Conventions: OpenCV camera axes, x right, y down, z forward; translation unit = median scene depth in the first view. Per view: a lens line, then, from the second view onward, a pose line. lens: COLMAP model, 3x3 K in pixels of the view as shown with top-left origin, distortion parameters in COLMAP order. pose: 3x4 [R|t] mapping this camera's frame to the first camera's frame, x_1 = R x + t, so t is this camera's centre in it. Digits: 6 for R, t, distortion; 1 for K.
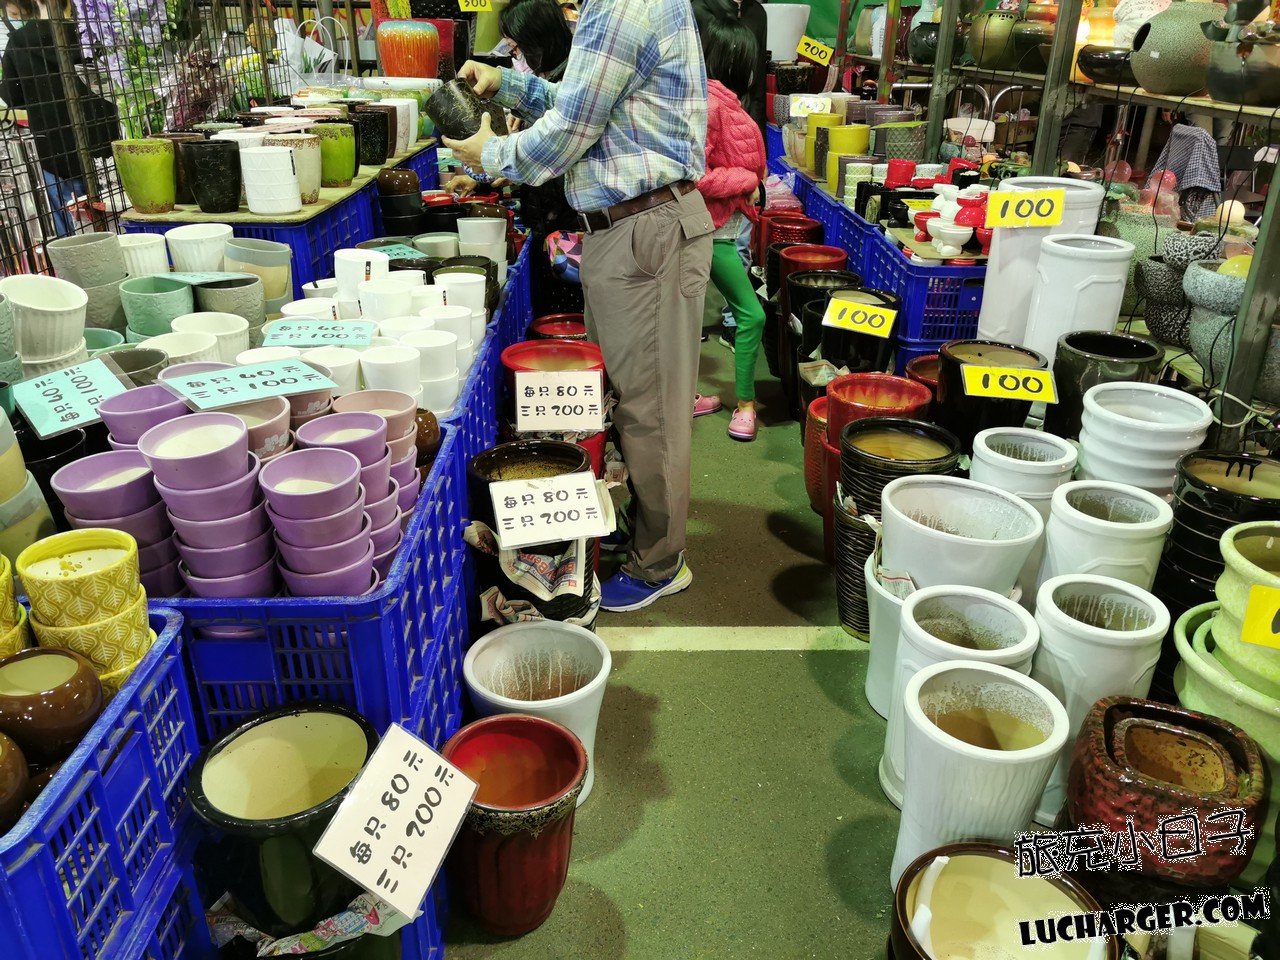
lens RADIAL K [[1049.7, 0, 640.0], [0, 1049.7, 480.0], [0, 0, 1]] dist [0.071896, -0.126112]
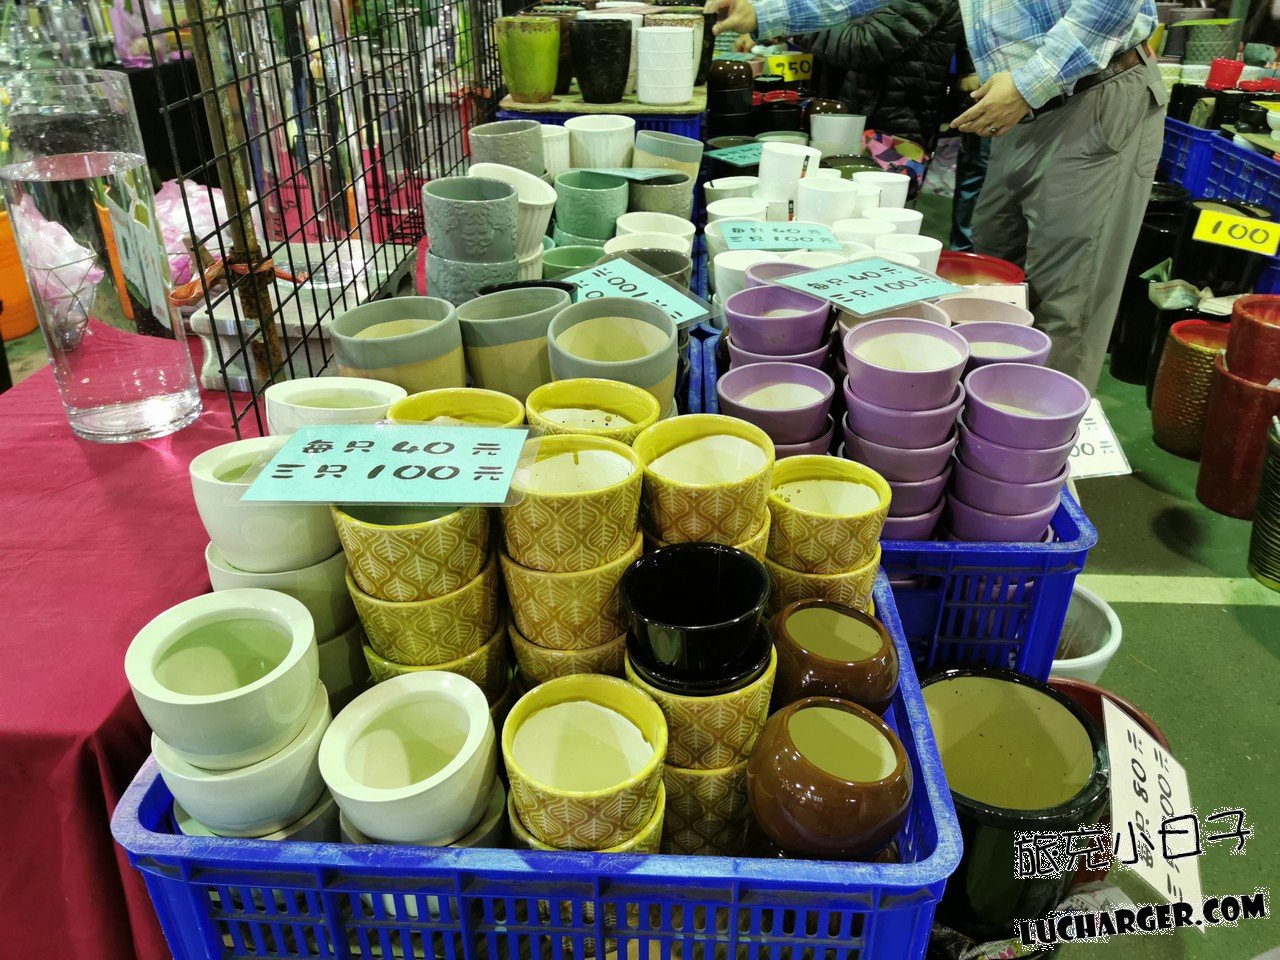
lens RADIAL K [[1049.7, 0, 640.0], [0, 1049.7, 480.0], [0, 0, 1]] dist [0.071896, -0.126112]
pose [[0.997997, 0.024418, -0.058351, -0.323390], [-0.020501, 0.997556, 0.066802, 0.006958], [0.059840, -0.065472, 0.996059, 0.090960]]
